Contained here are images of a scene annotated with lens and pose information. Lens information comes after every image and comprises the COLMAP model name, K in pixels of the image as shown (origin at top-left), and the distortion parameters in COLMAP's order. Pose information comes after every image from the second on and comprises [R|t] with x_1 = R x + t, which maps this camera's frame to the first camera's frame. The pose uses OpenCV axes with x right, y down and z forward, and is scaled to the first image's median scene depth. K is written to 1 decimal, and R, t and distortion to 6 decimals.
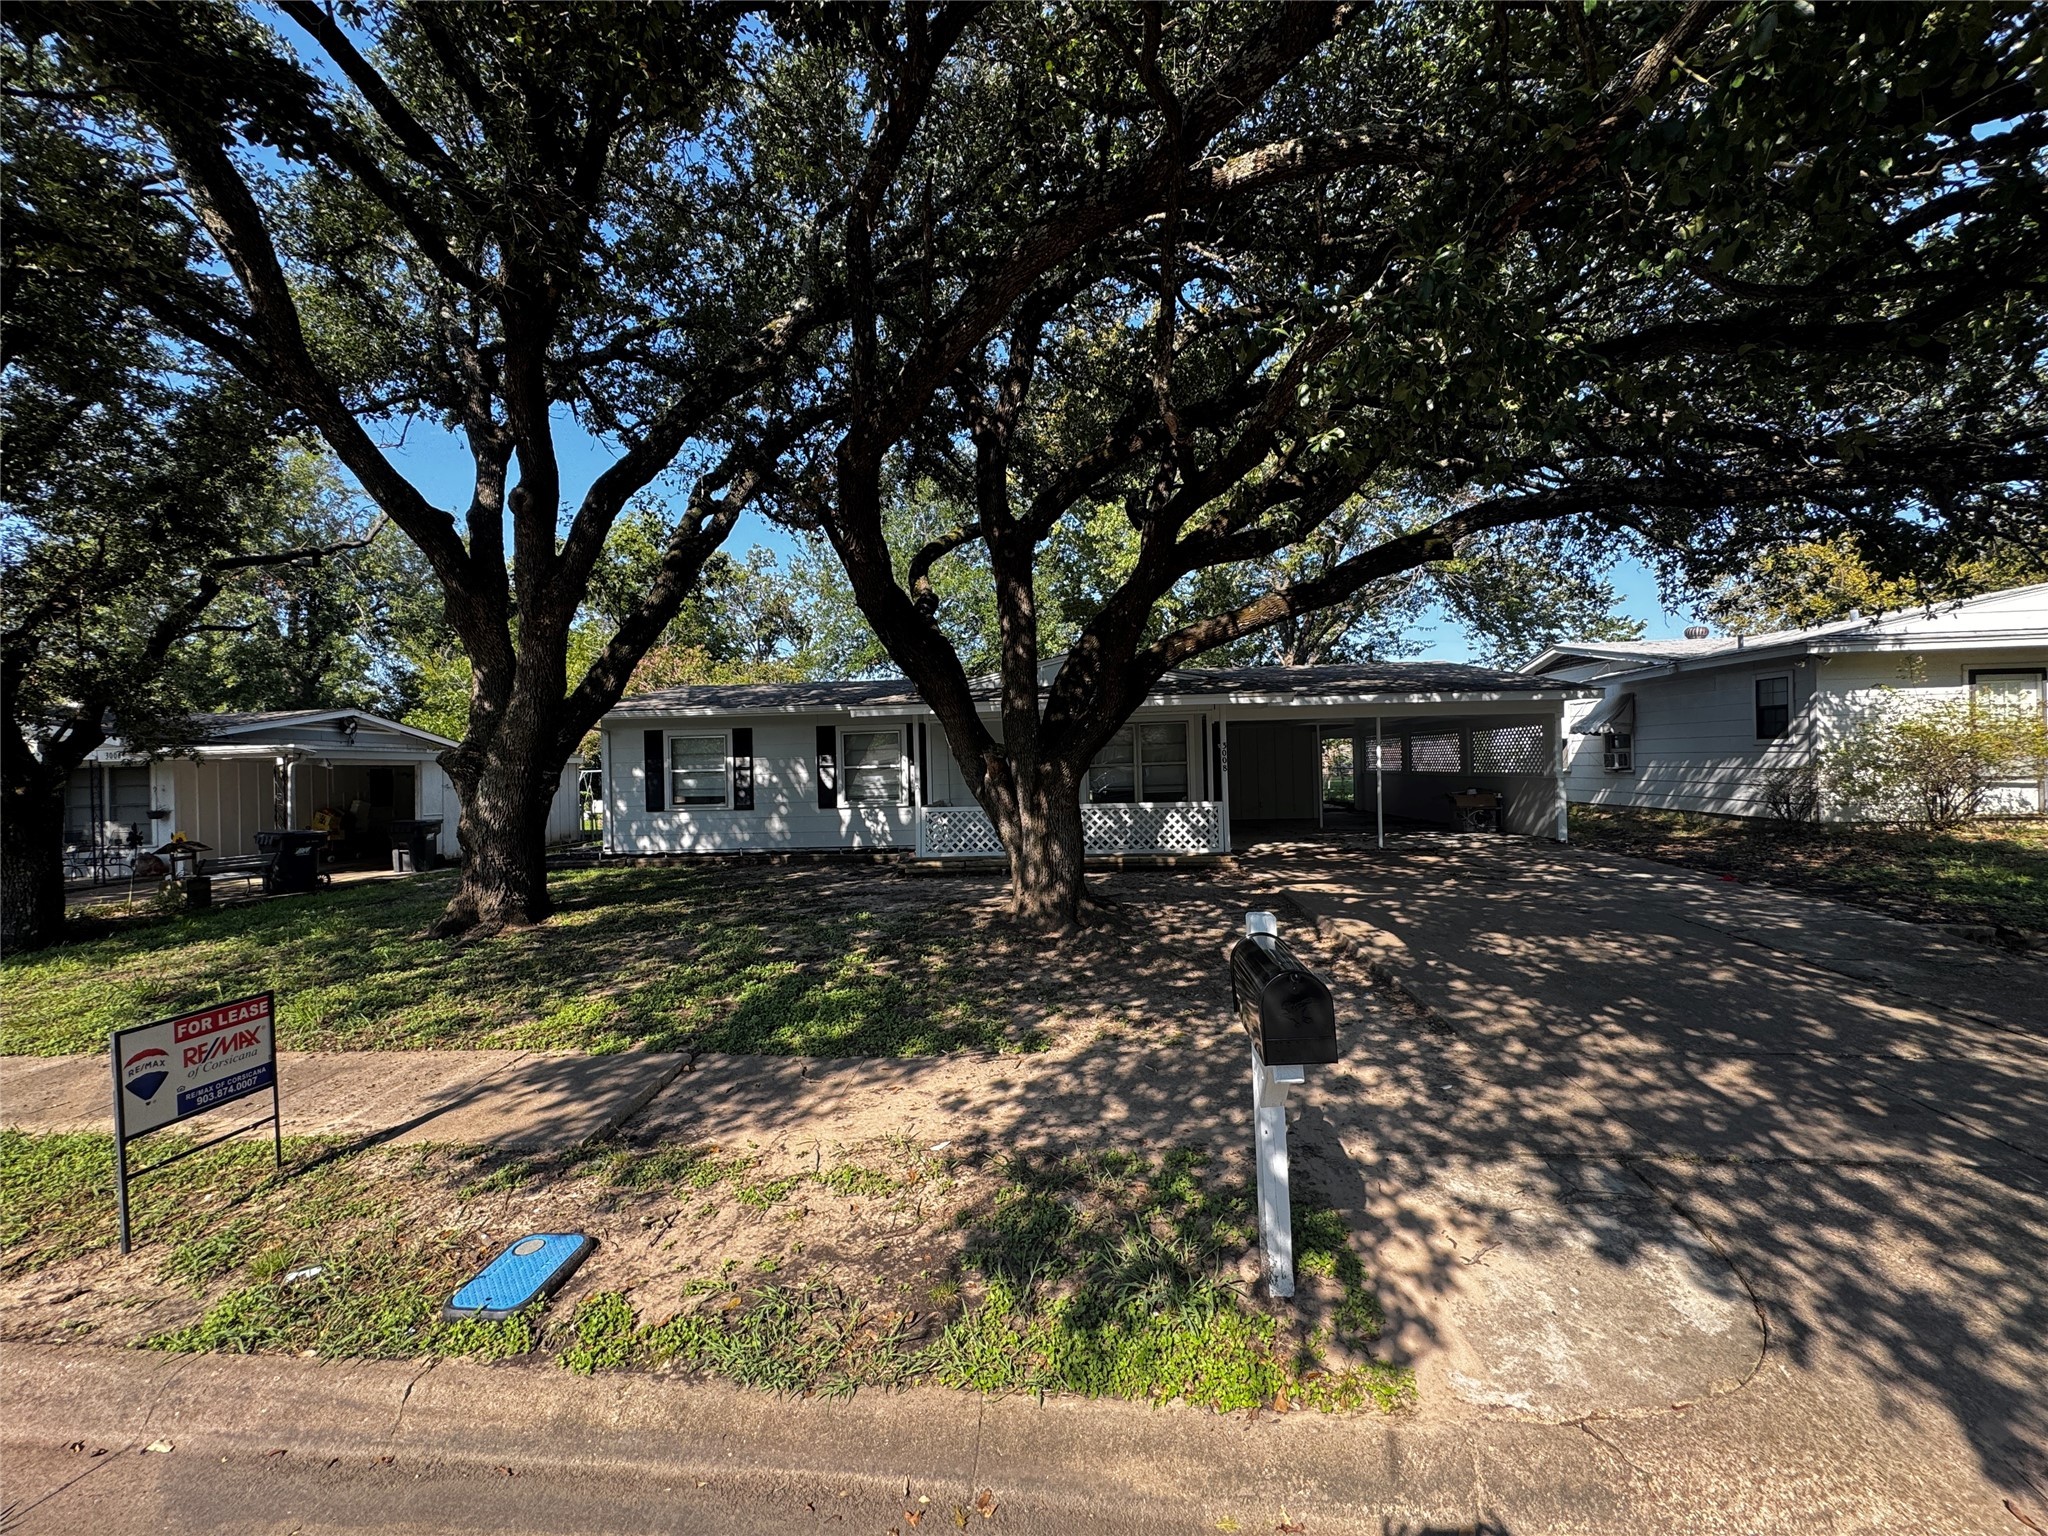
lens RADIAL K [[827.0, 0, 1024.0], [0, 827.0, 768.0], [0, 0, 1]] dist [-0.014344, -0.000091]
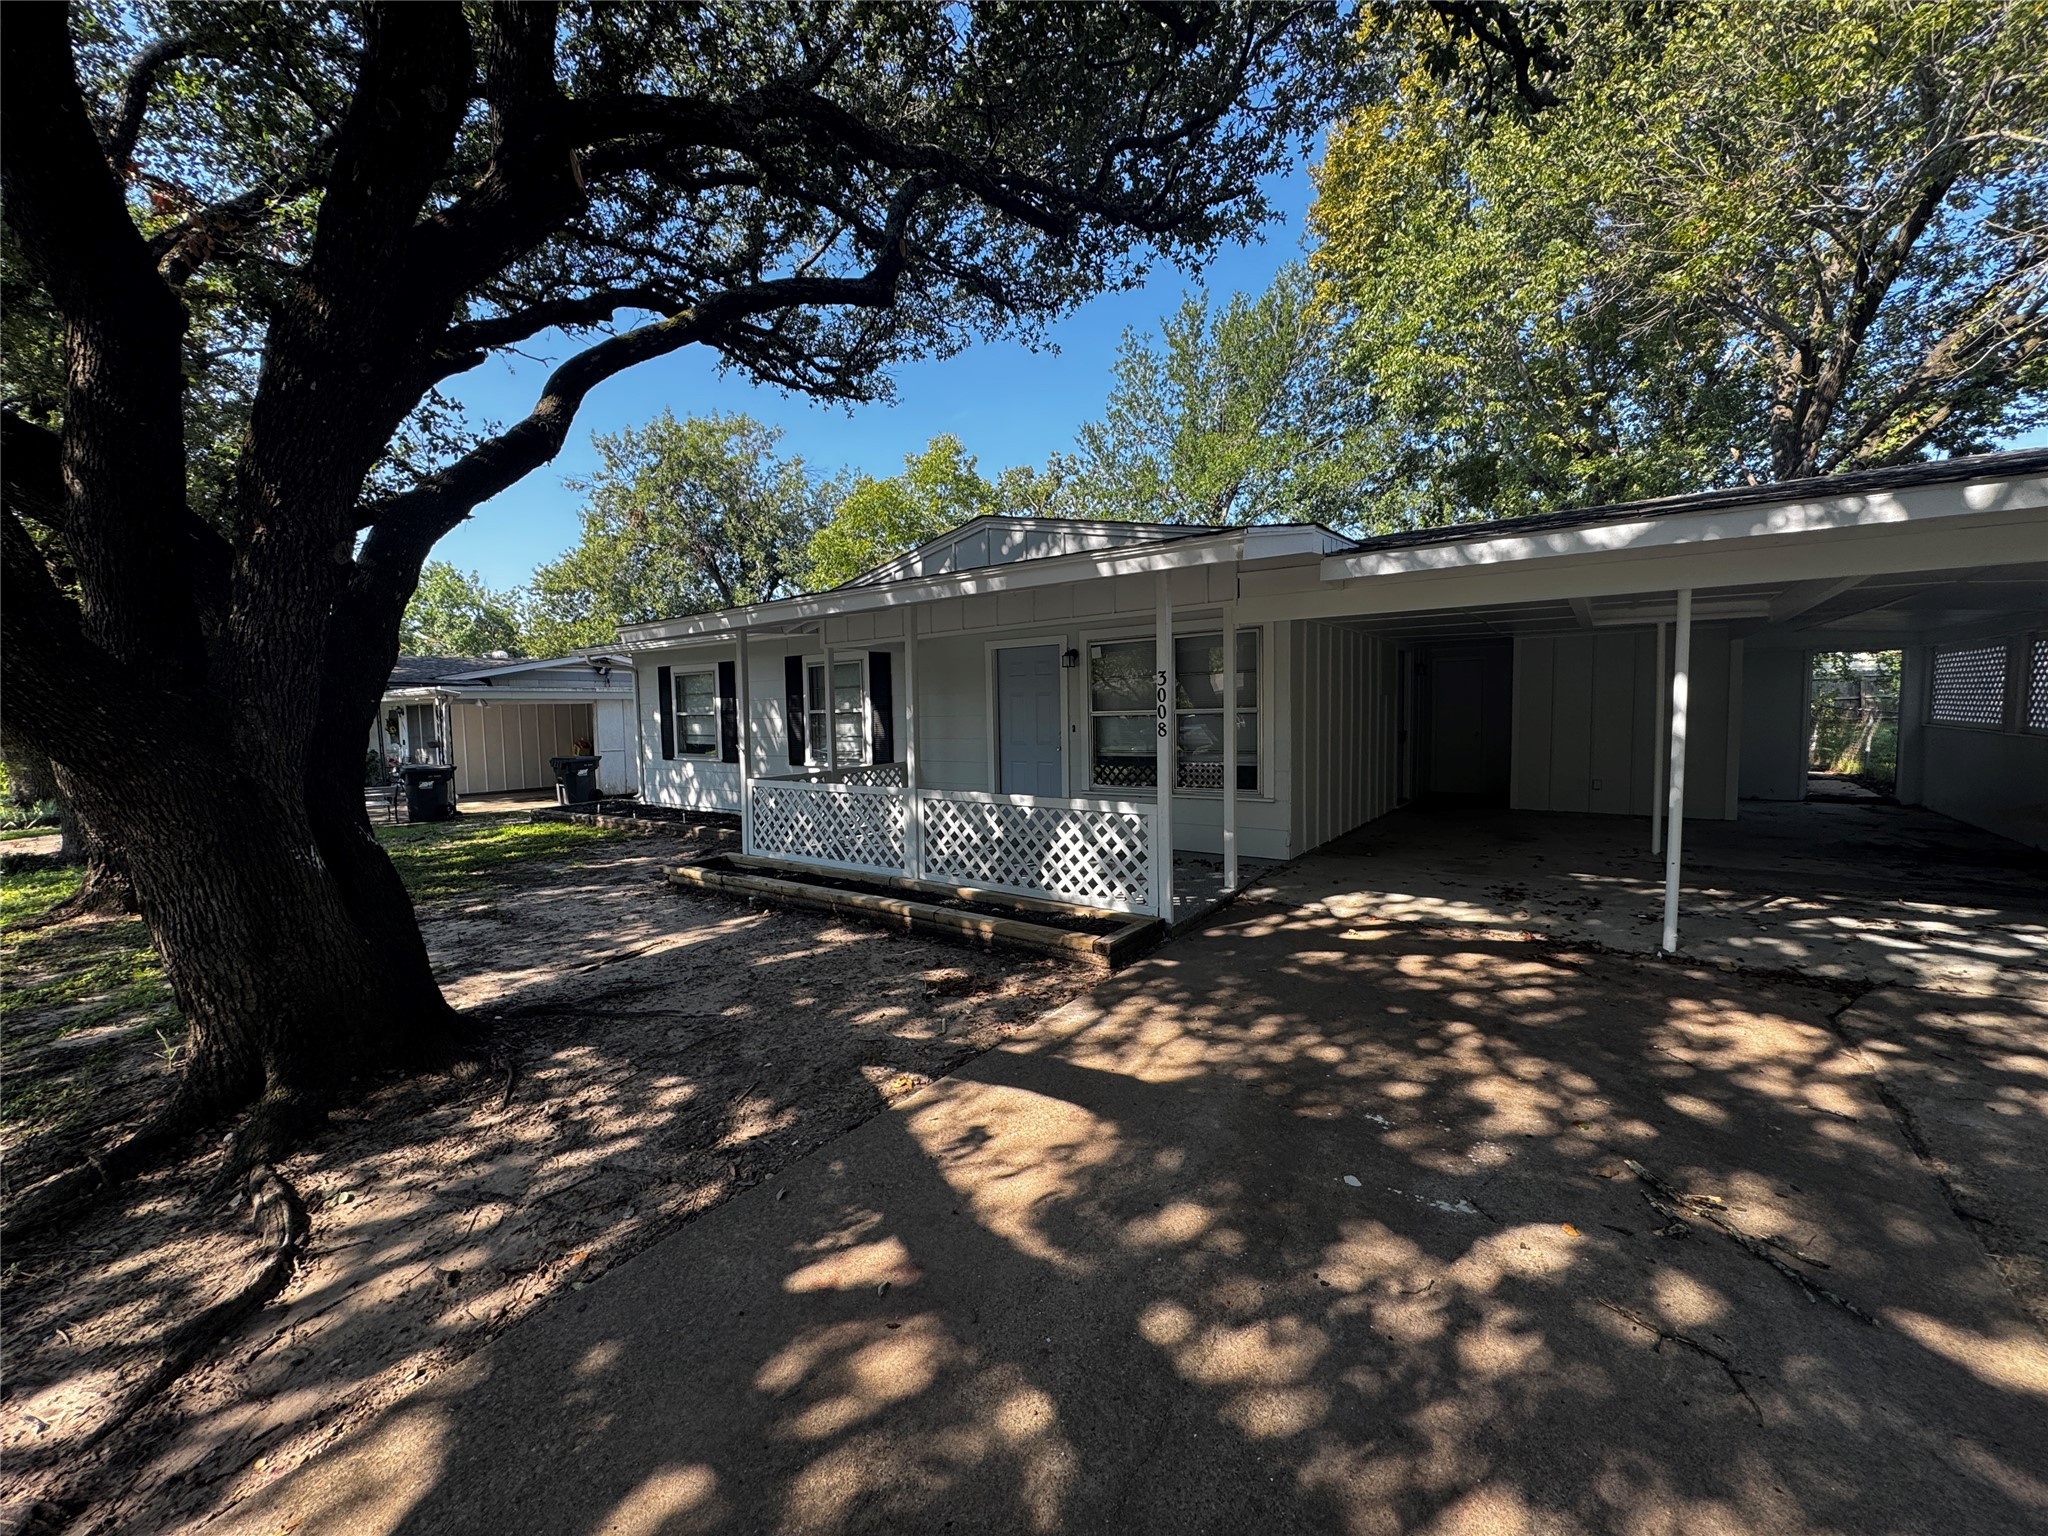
lens RADIAL K [[827.0, 0, 1024.0], [0, 827.0, 768.0], [0, 0, 1]] dist [-0.014344, -0.000091]
pose [[0.828398, 0.046275, -0.558225, 0.424680], [0.002703, 0.996240, 0.086597, -0.017719], [0.560134, -0.073246, 0.825158, 0.589190]]
